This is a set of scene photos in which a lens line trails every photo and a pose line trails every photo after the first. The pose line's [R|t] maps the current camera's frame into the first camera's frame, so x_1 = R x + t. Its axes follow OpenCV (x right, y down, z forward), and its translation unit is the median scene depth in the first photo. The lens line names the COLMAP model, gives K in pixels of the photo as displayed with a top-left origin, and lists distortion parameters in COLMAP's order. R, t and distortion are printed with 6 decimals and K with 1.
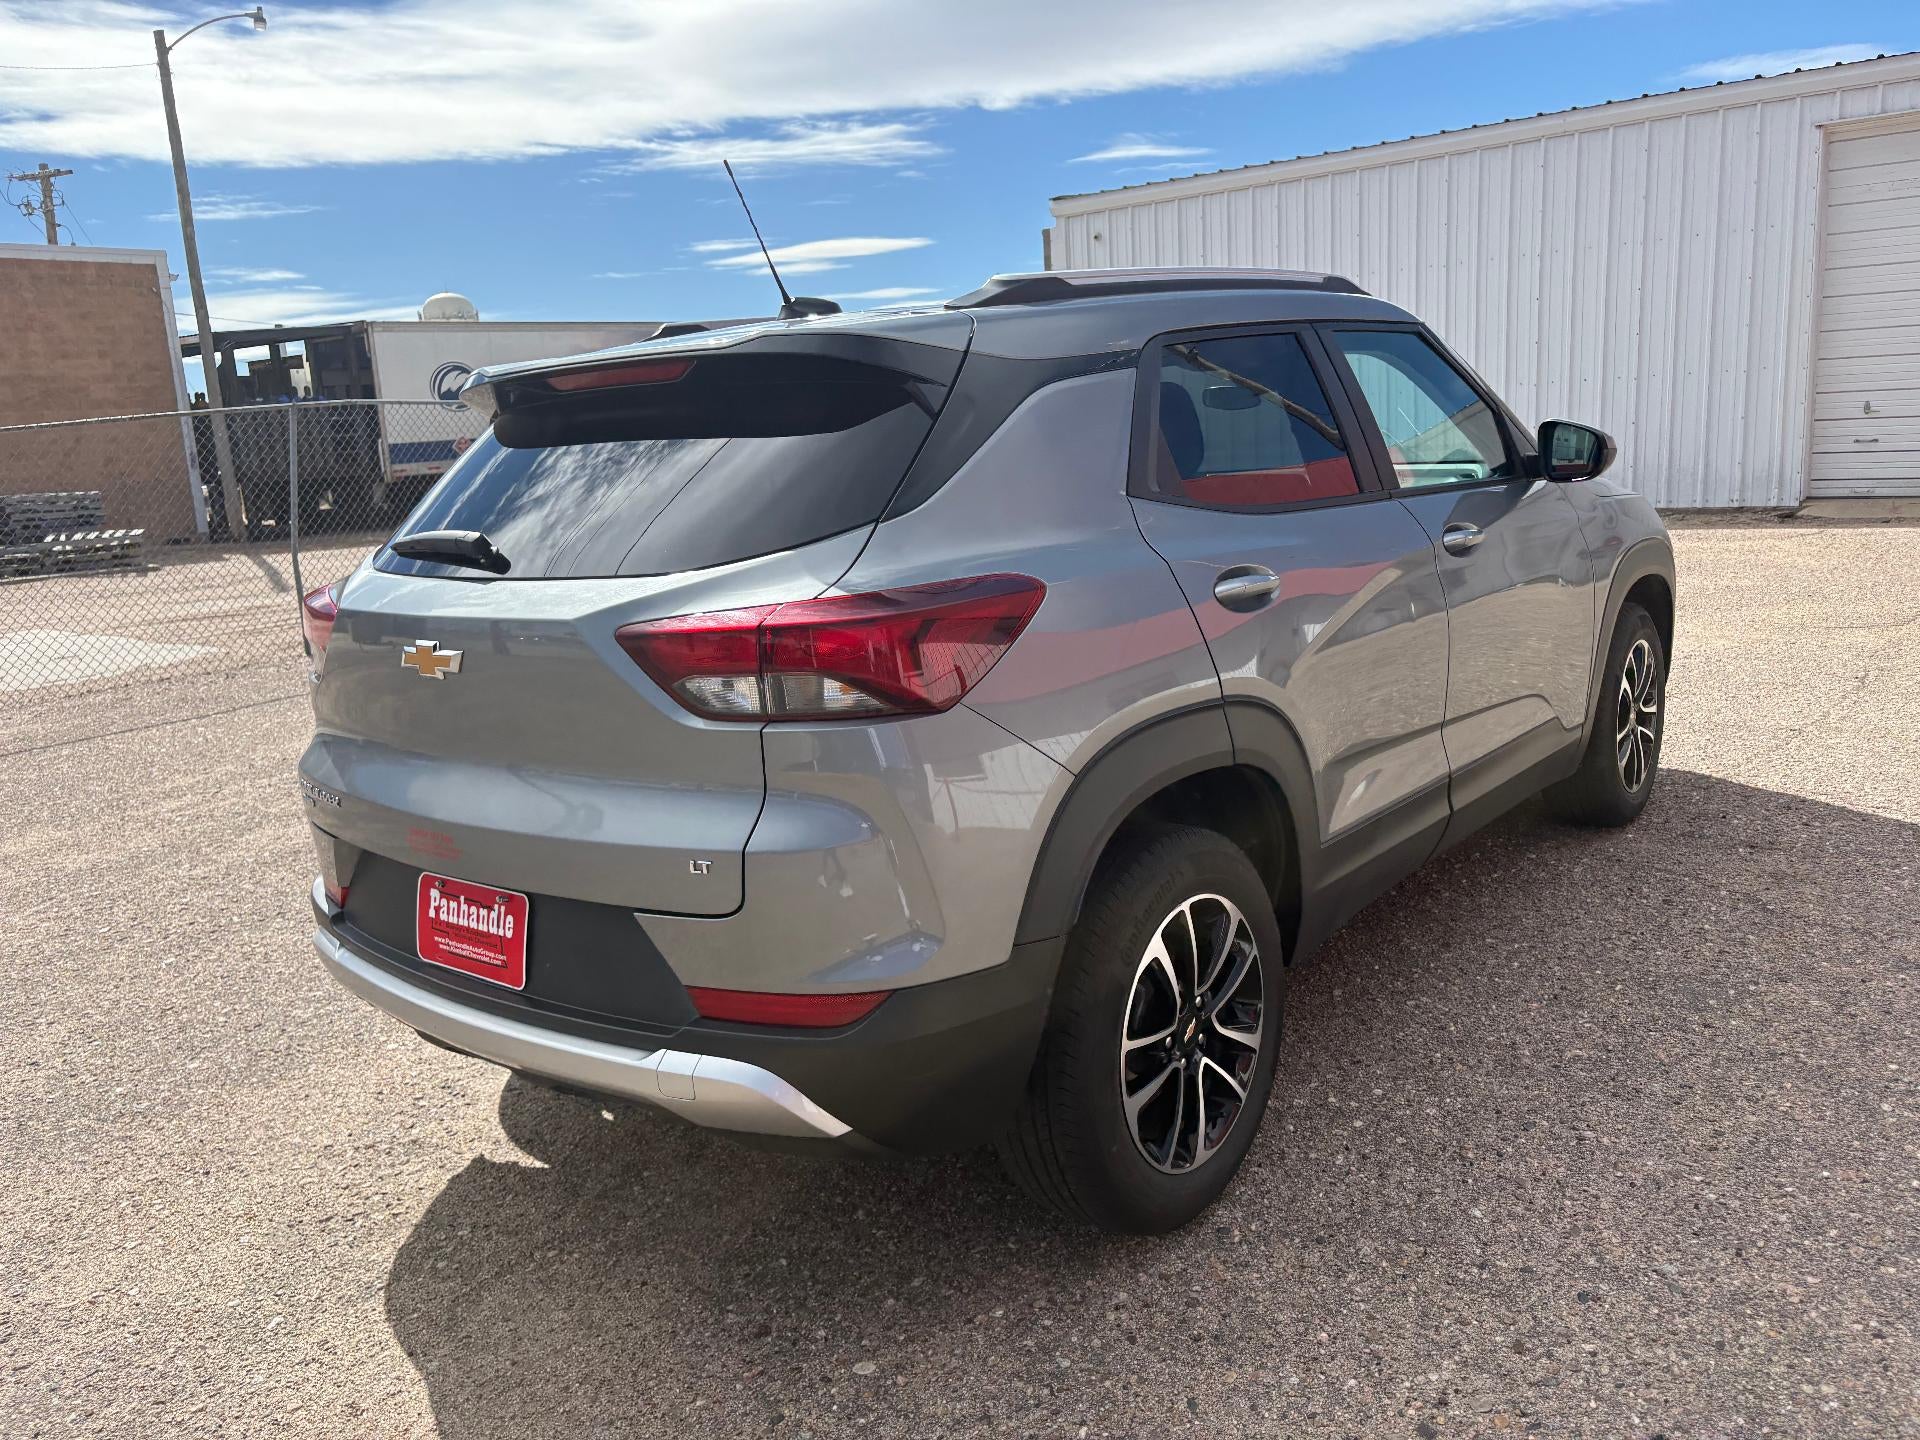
lens RADIAL K [[1461.8, 0, 993.4], [0, 1461.8, 704.7], [0, 0, 1]] dist [0.036568, -0.028889]
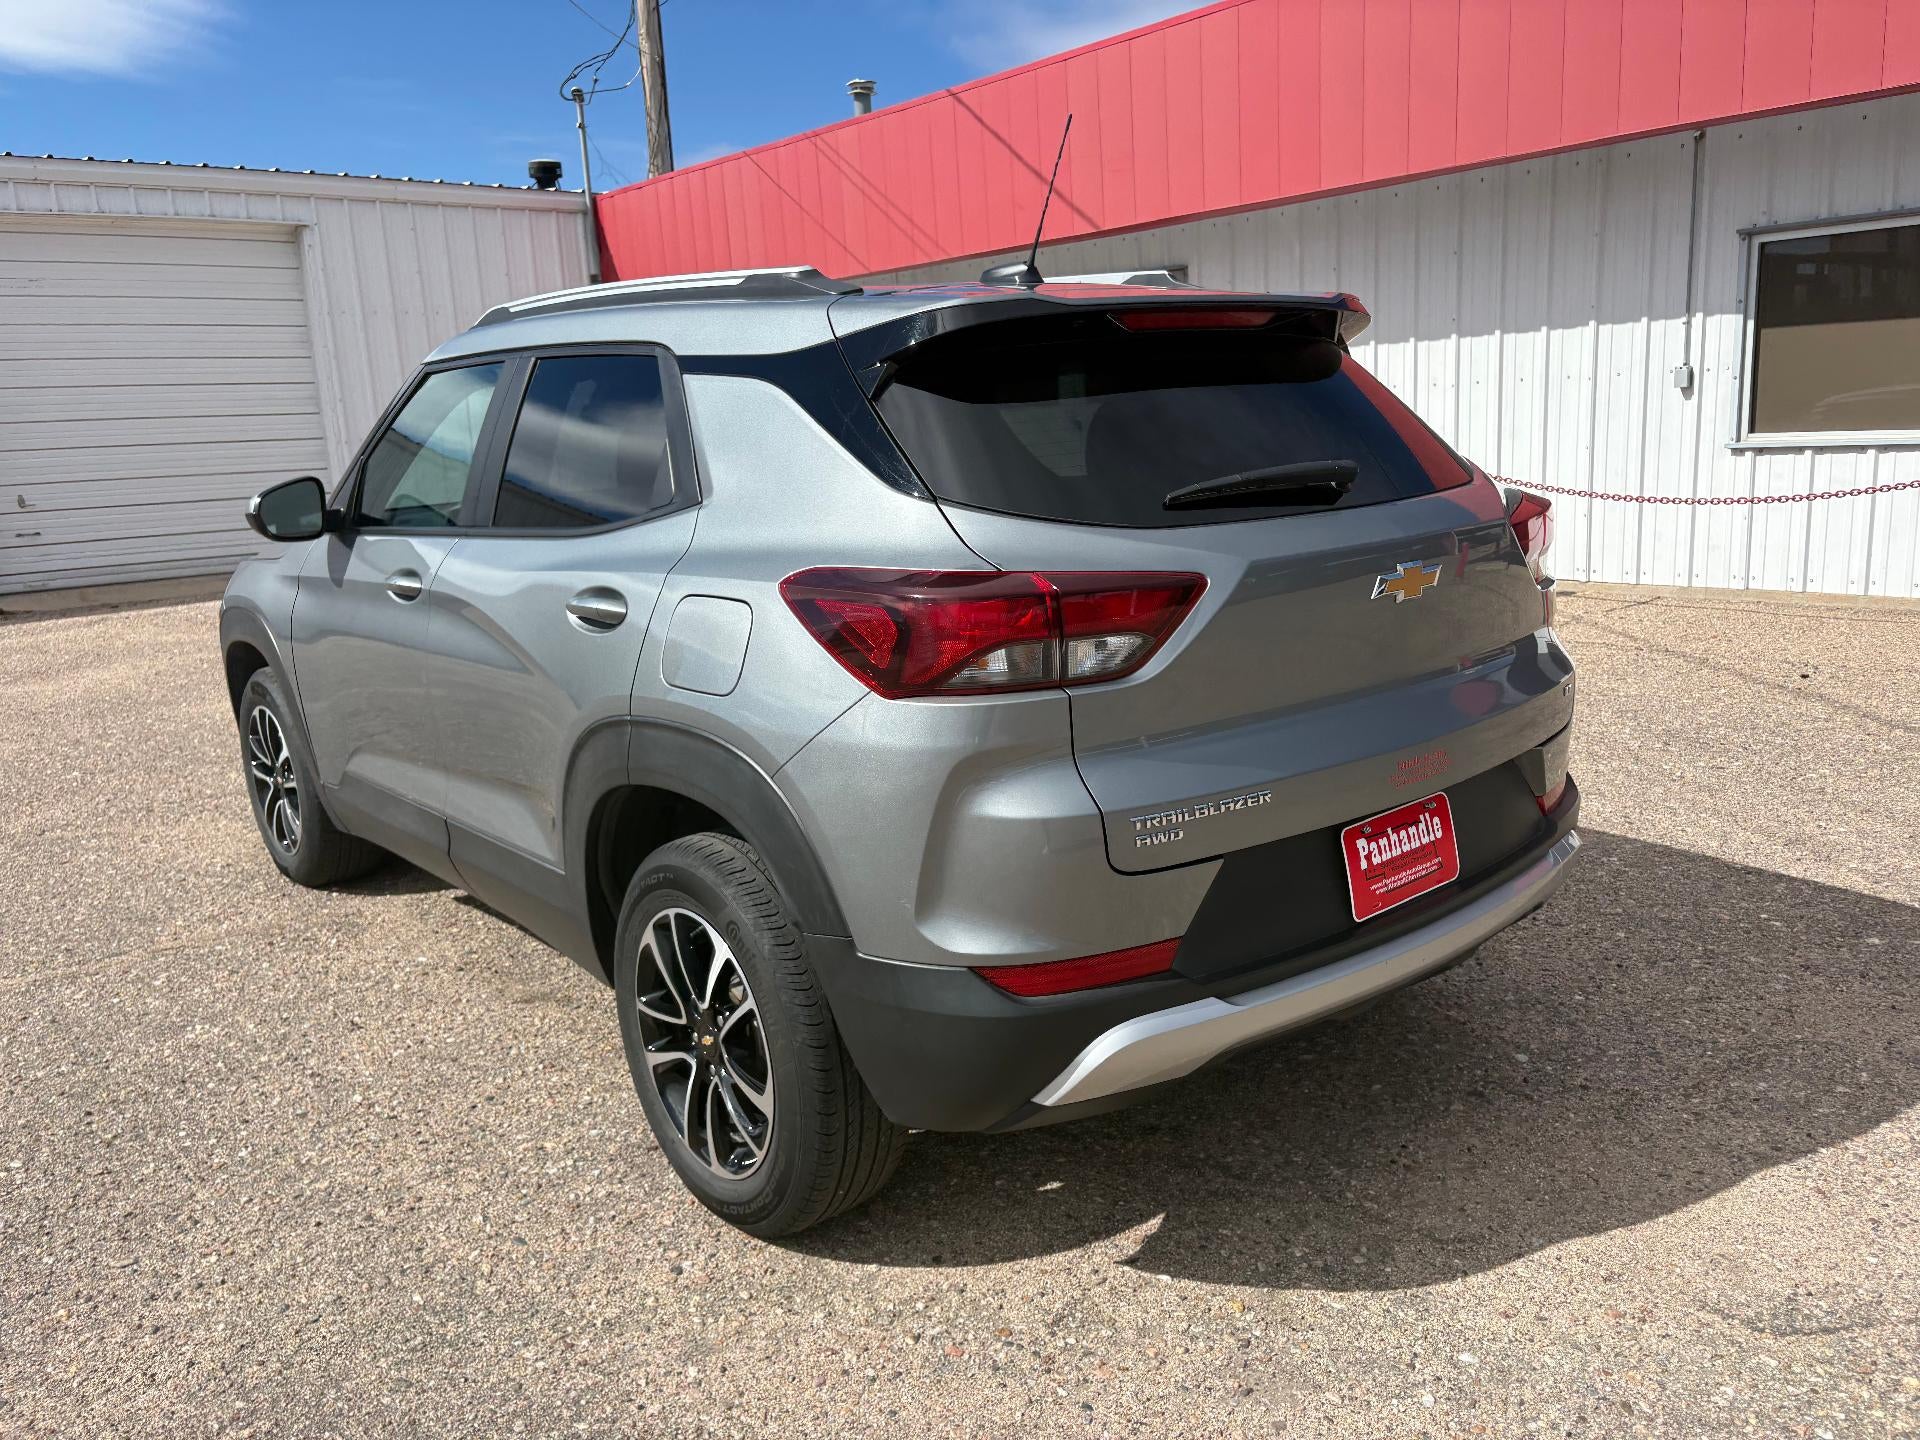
lens RADIAL K [[1461.8, 0, 960.9], [0, 1461.8, 713.3], [0, 0, 1]] dist [0.036568, -0.028889]
pose [[0.205930, -0.148327, 0.967260, -0.816137], [0.225839, 0.968966, 0.100507, -0.064745], [-0.952150, 0.197747, 0.233037, 0.617137]]
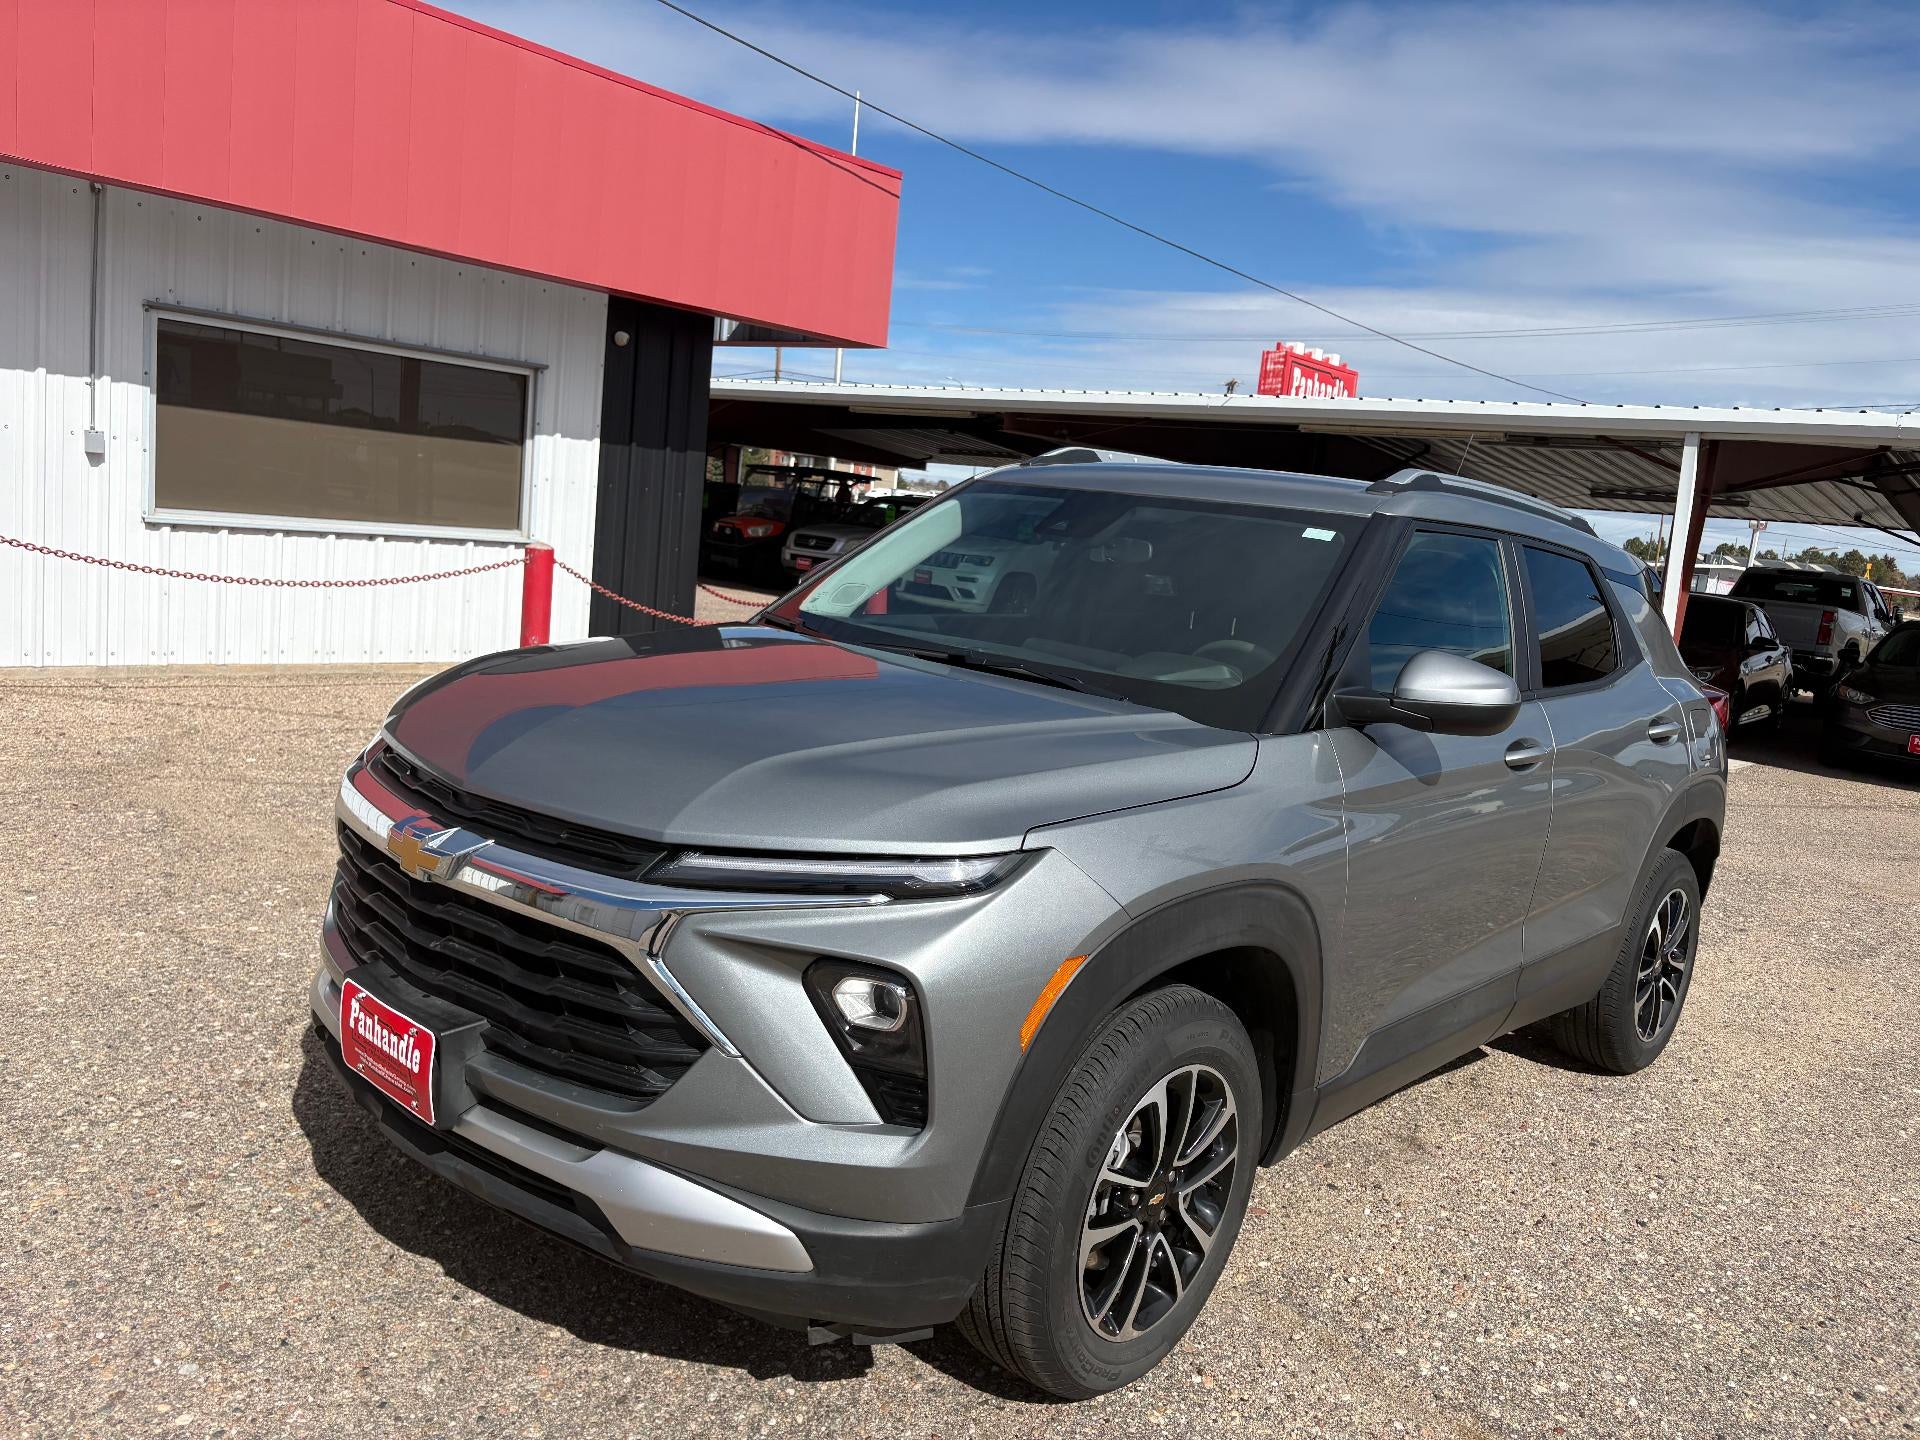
lens RADIAL K [[1461.8, 0, 973.6], [0, 1461.8, 734.5], [0, 0, 1]] dist [0.036568, -0.028889]
pose [[-0.996732, -0.052112, 0.061726, 0.202346], [-0.028446, 0.941578, 0.335590, -0.410289], [-0.075608, 0.332737, -0.939984, 1.908486]]
